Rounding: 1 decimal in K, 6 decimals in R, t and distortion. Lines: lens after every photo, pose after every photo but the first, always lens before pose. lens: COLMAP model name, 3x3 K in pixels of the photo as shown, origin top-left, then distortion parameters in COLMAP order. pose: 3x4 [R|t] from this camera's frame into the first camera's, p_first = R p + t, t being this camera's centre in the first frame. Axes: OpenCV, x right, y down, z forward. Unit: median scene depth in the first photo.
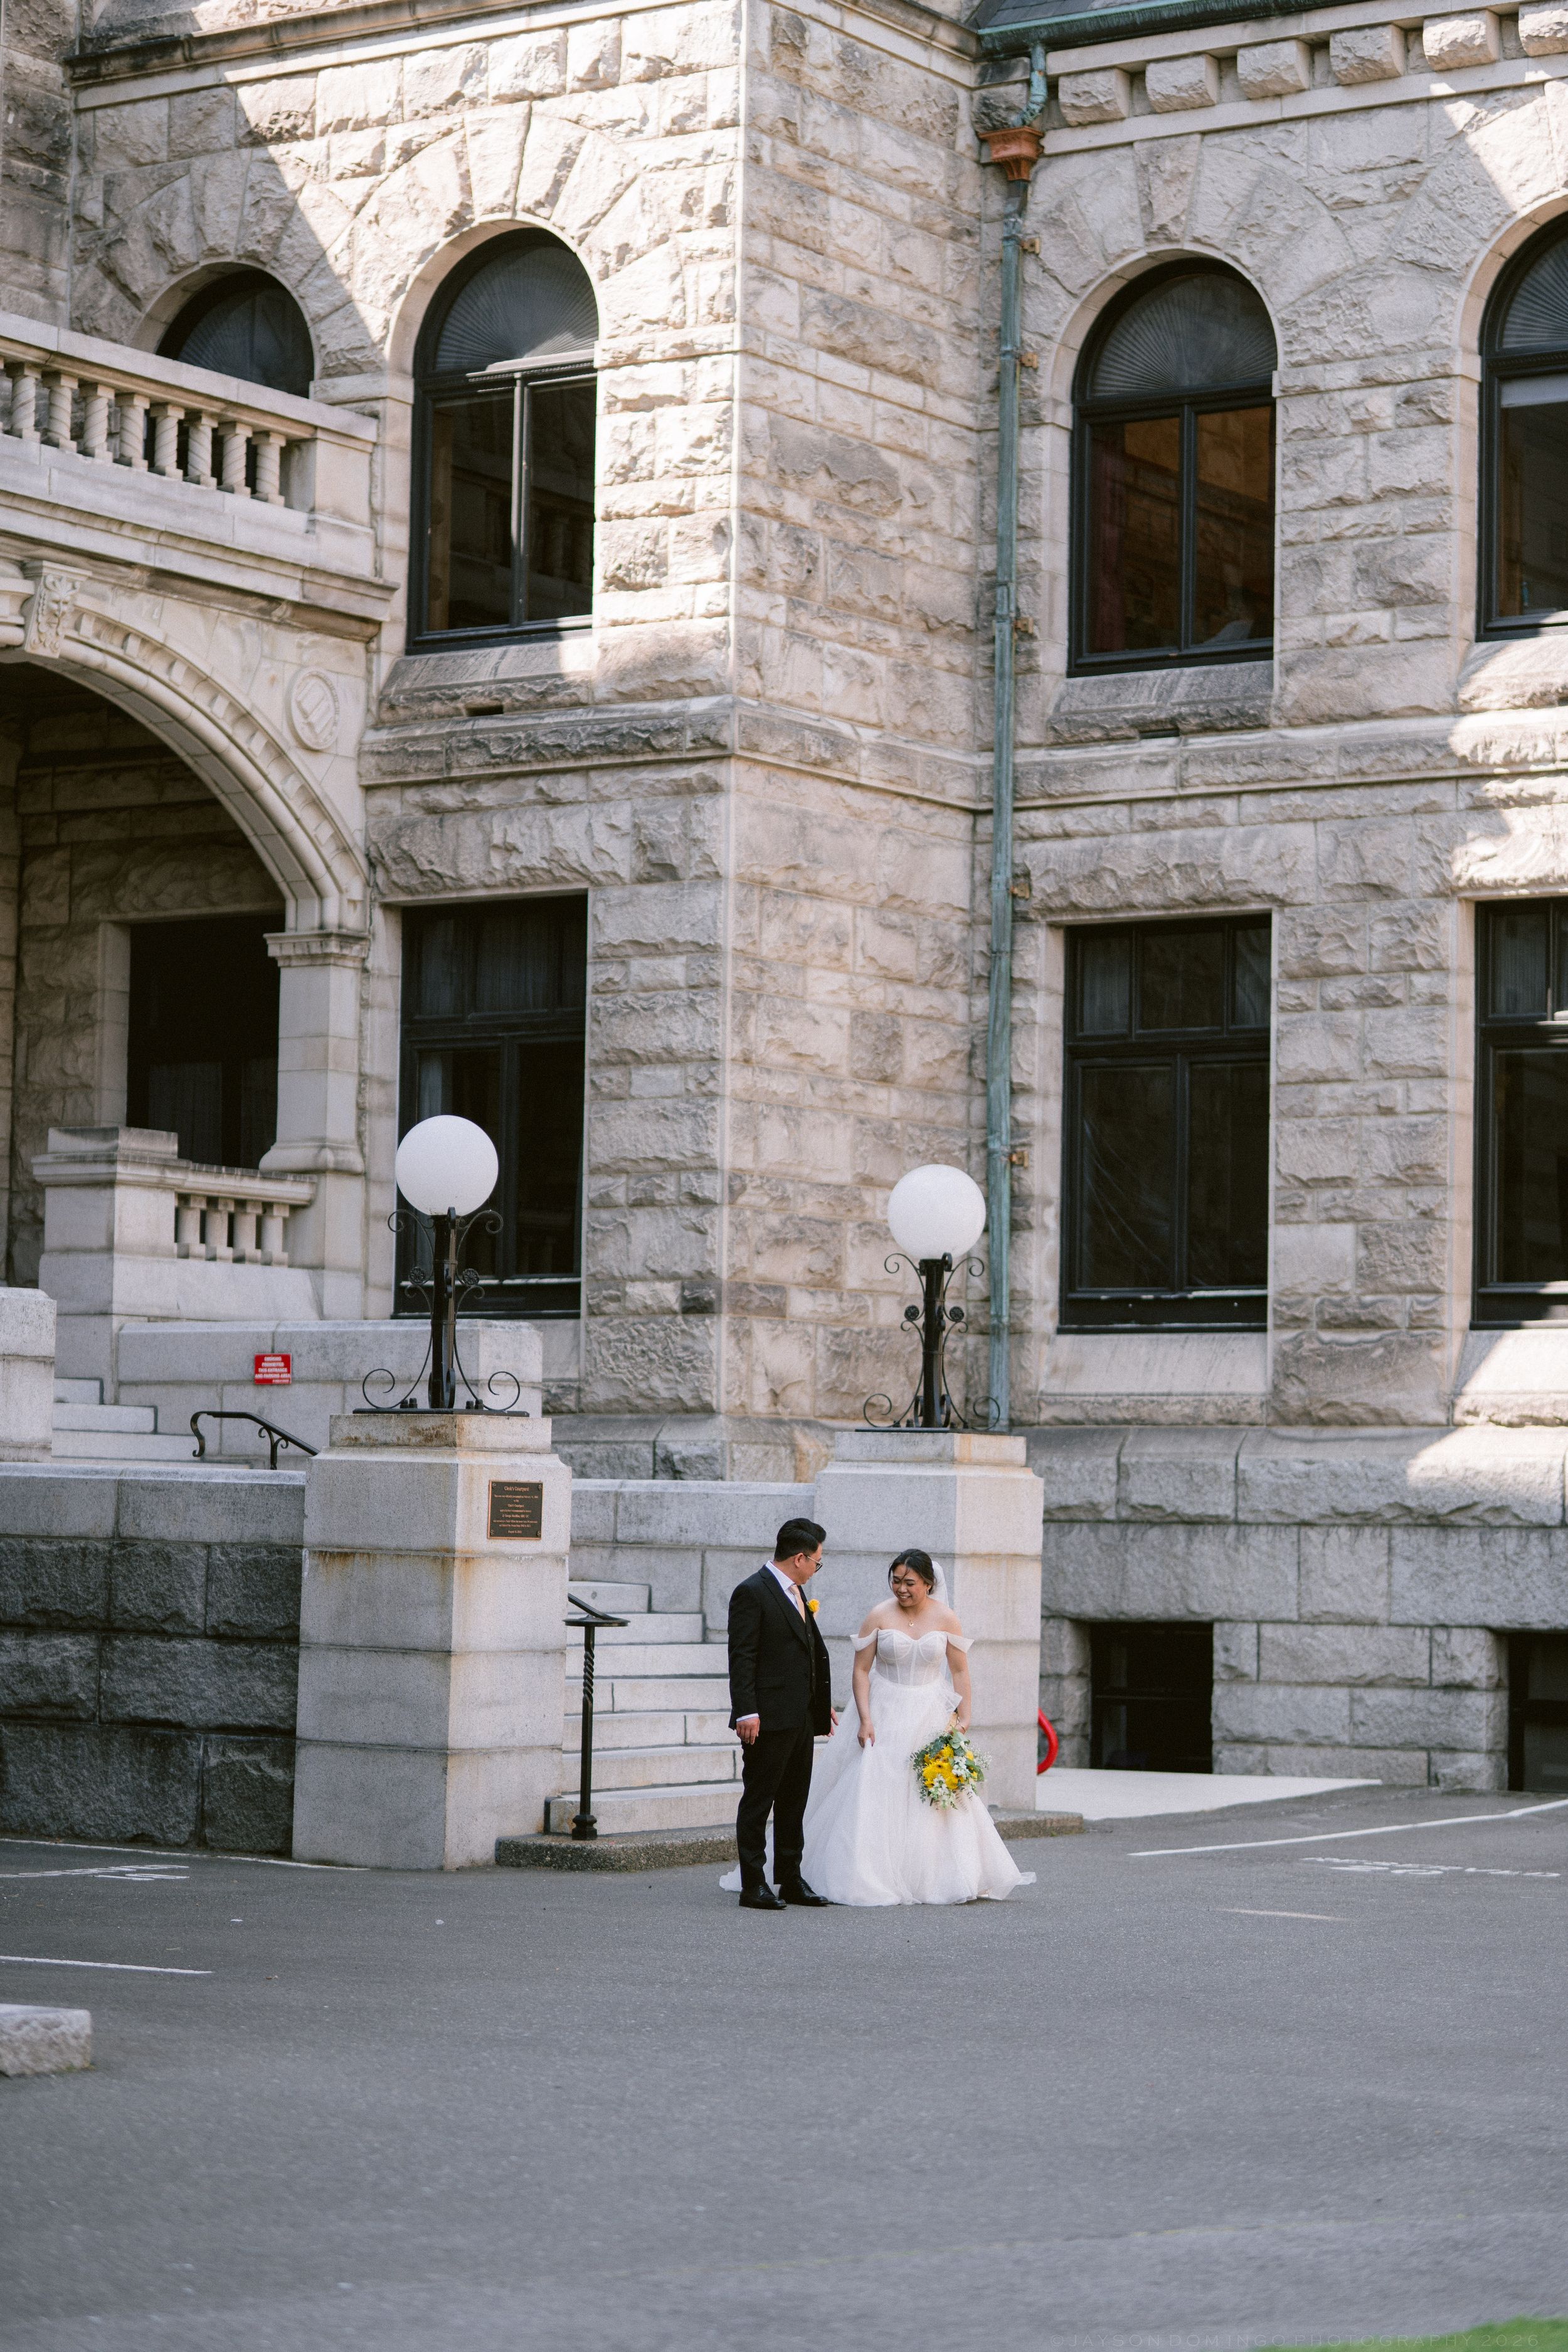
lens RADIAL K [[5471.3, 0, 784.0], [0, 5471.3, 1176.0], [0, 0, 1]] dist [0.022934, -0.688384]
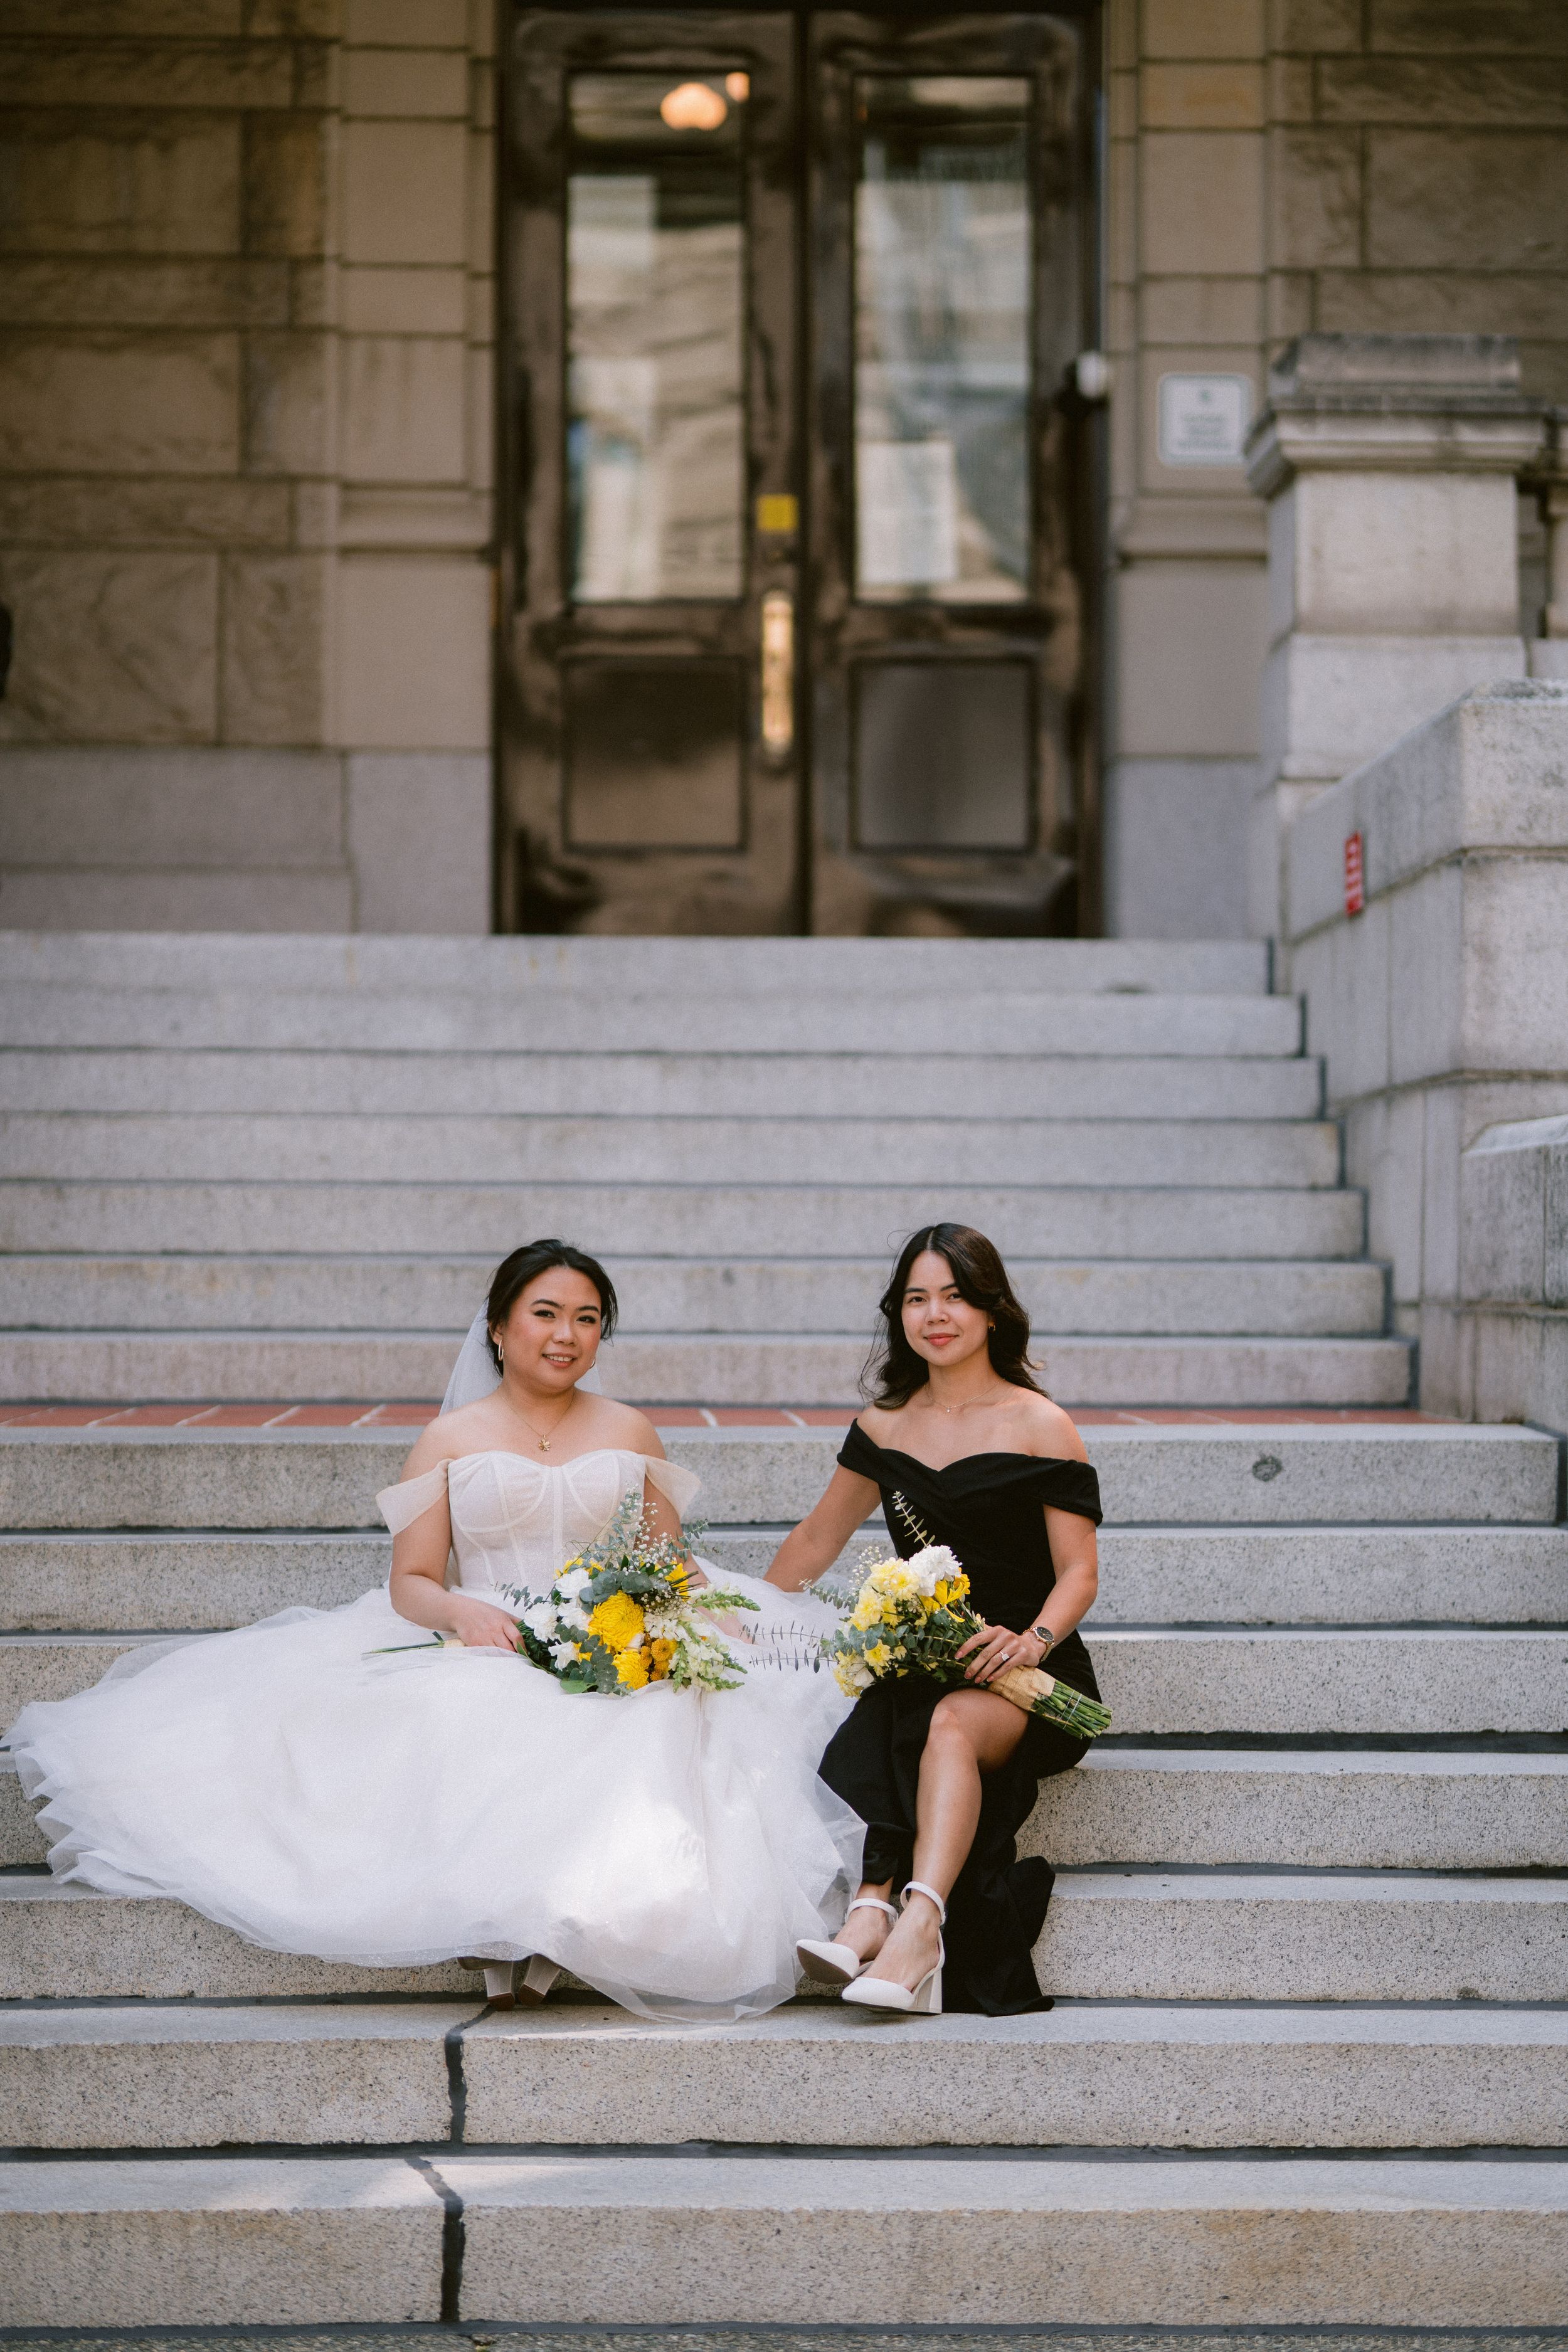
lens RADIAL K [[5481.5, 0, 737.7], [0, 5481.5, 1164.8], [0, 0, 1]] dist [0.019095, -0.557504]
pose [[0.582514, -0.036224, -0.812013, 0.185291], [0.061454, 0.998110, -0.000440, 0.050302], [0.810494, -0.049646, 0.583639, 0.694578]]
